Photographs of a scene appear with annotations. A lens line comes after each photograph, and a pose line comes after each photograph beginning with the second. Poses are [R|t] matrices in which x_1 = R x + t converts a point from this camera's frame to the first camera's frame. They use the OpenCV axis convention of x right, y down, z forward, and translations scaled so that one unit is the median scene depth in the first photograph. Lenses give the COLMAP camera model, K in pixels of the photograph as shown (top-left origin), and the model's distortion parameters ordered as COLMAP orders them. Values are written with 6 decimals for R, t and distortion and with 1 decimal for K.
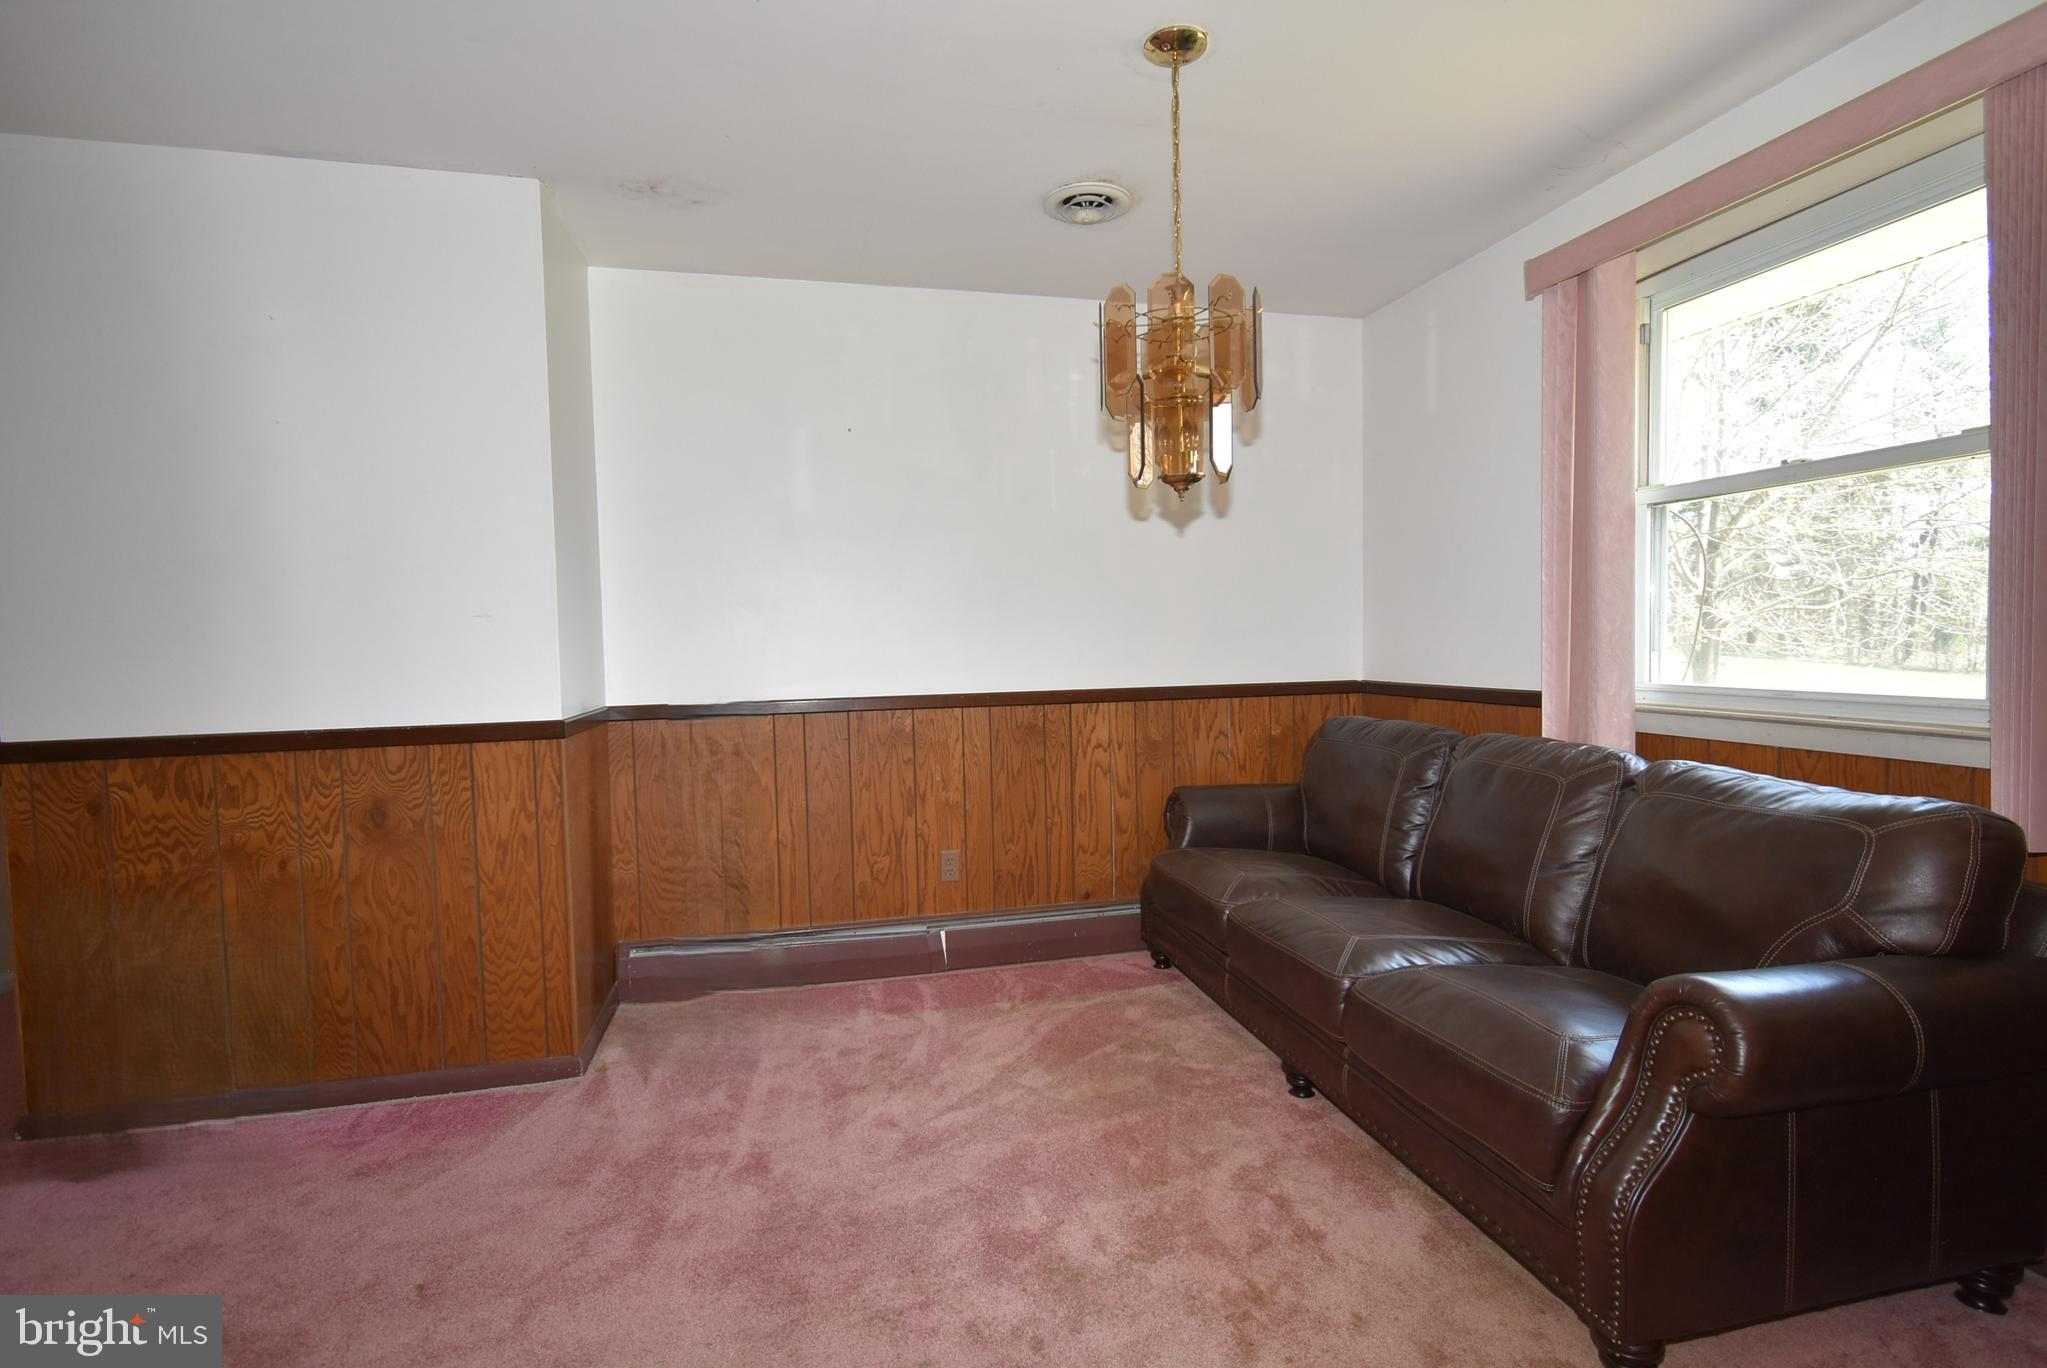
lens RADIAL K [[963.9, 0, 1023.5], [0, 963.9, 684.0], [0, 0, 1]] dist [0.001255, 0.000344]
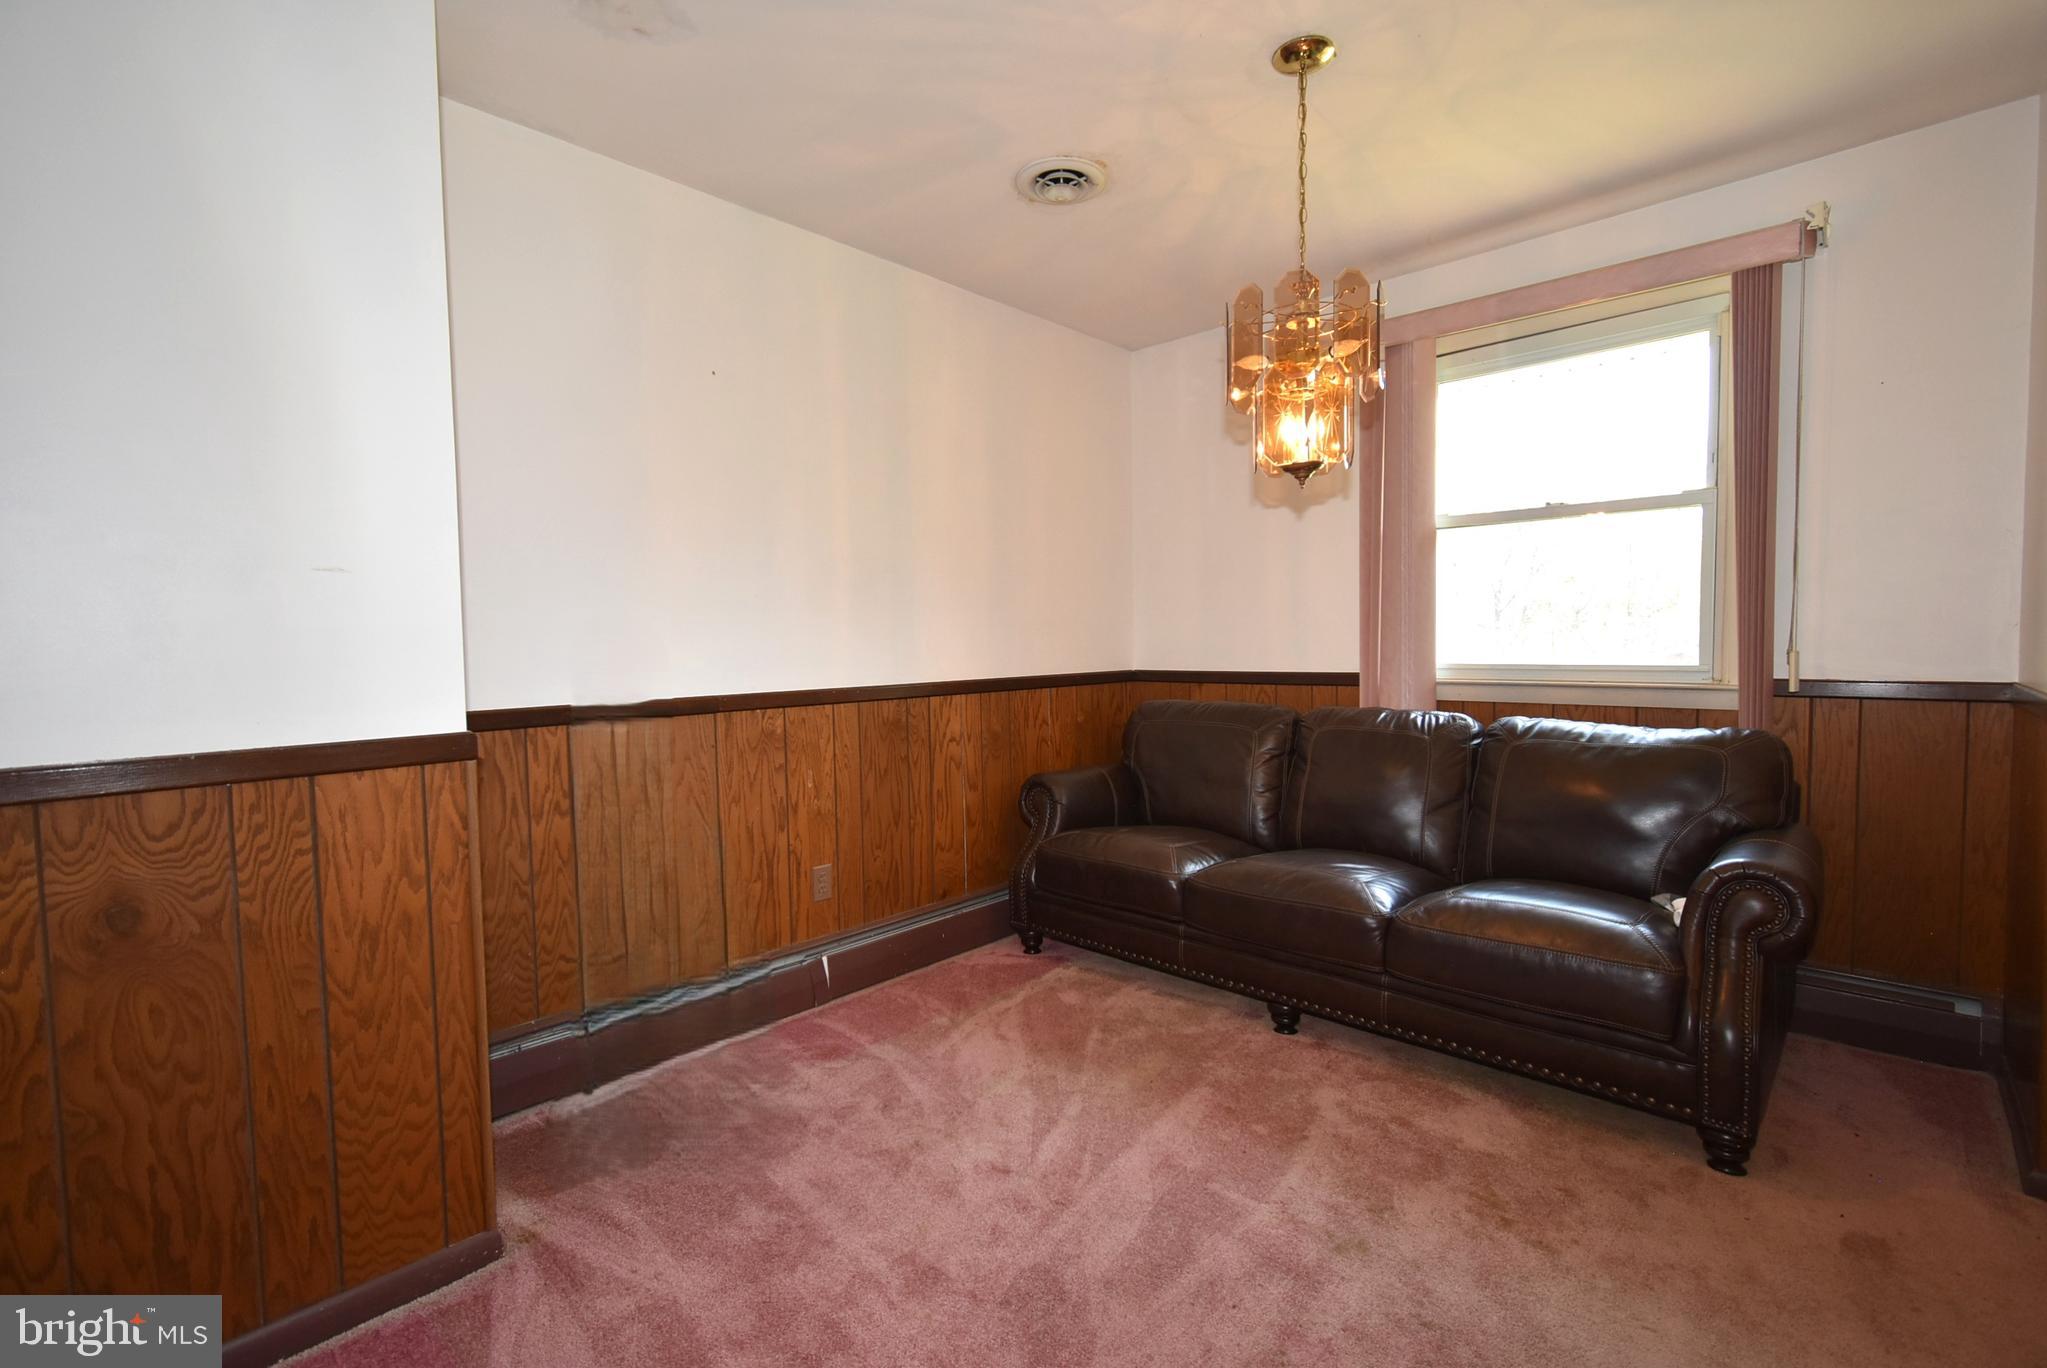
lens RADIAL K [[899.5, 0, 1023.5], [0, 899.5, 684.0], [0, 0, 1]] dist [-0.004106, -0.001367]
pose [[0.835647, -0.020095, 0.548900, -0.494815], [0.024308, 0.999704, -0.000407, 0.013911], [-0.548729, 0.013682, 0.835888, 0.269394]]
